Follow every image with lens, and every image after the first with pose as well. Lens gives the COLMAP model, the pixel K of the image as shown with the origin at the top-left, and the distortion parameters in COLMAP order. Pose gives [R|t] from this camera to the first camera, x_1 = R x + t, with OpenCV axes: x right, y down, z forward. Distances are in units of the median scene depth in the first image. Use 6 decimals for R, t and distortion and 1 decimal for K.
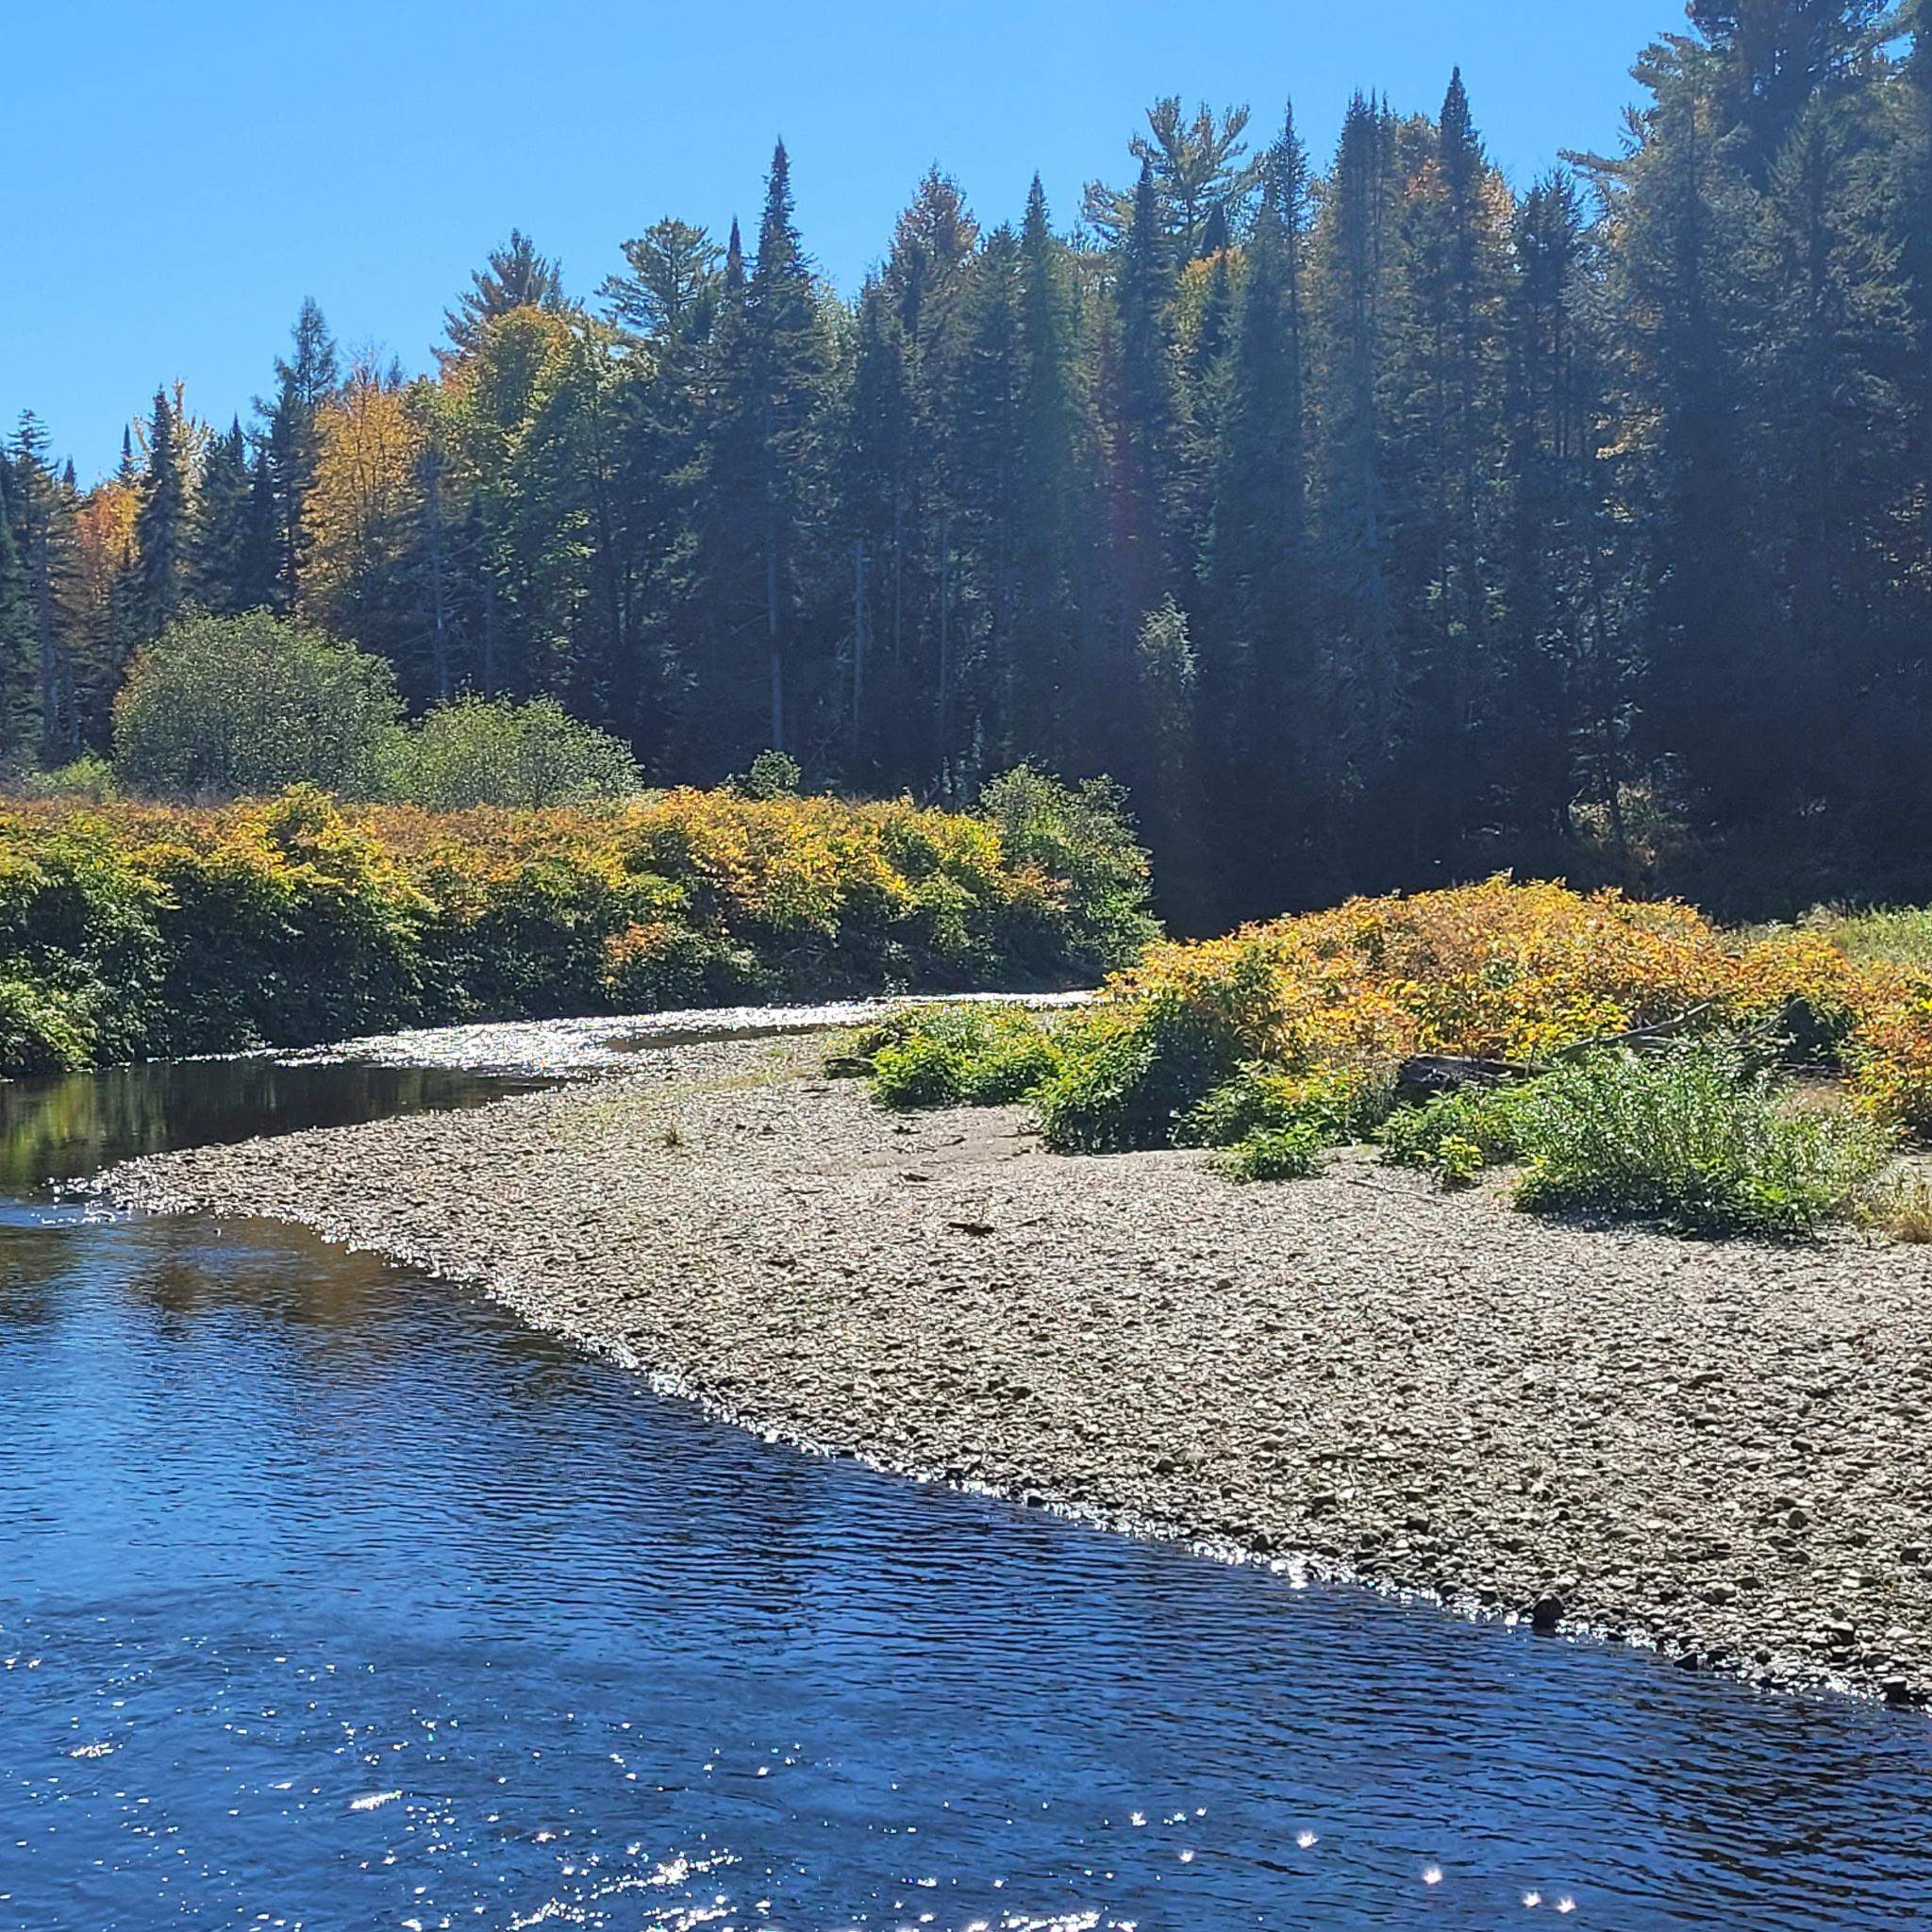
lens RADIAL K [[3517.8, 0, 977.8], [0, 3517.8, 966.4], [0, 0, 1]] dist [0.032436, -0.175848]
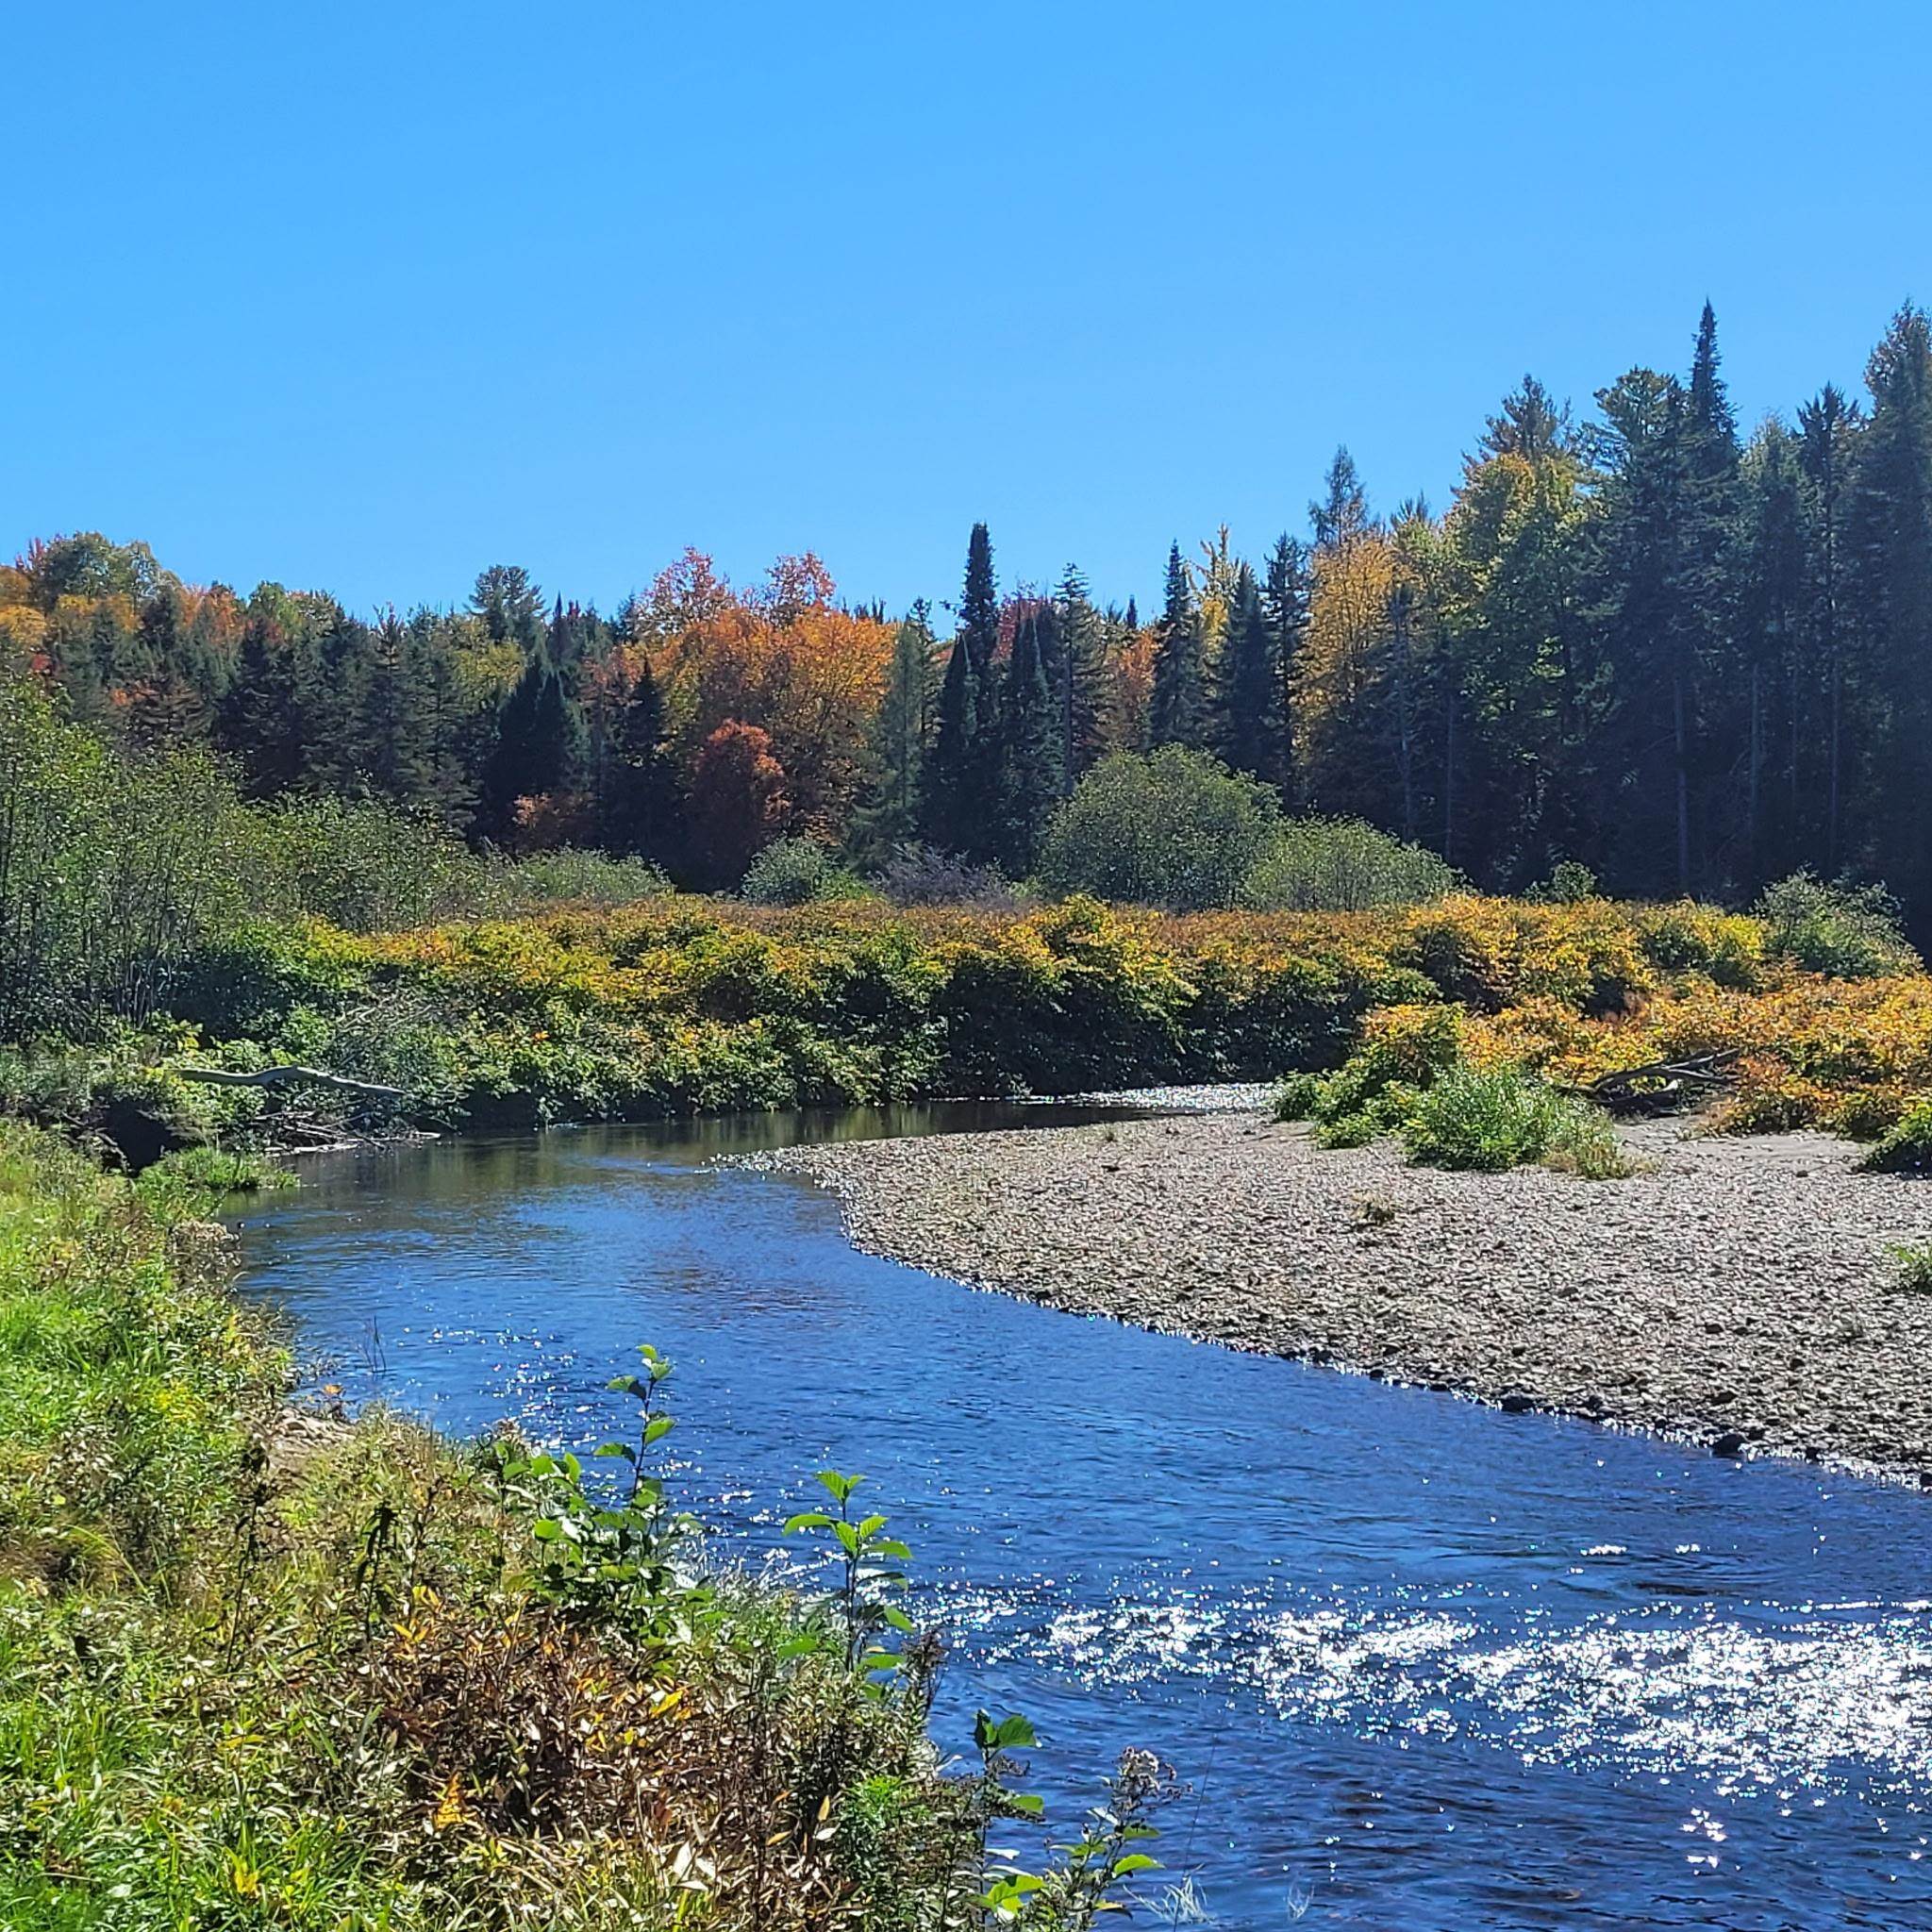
lens RADIAL K [[3517.8, 0, 977.8], [0, 3517.8, 966.4], [0, 0, 1]] dist [0.032436, -0.175848]
pose [[0.946939, 0.003349, -0.321395, 0.081981], [-0.012277, 0.999593, -0.025757, 0.003620], [0.321178, 0.028336, 0.946595, -0.106297]]
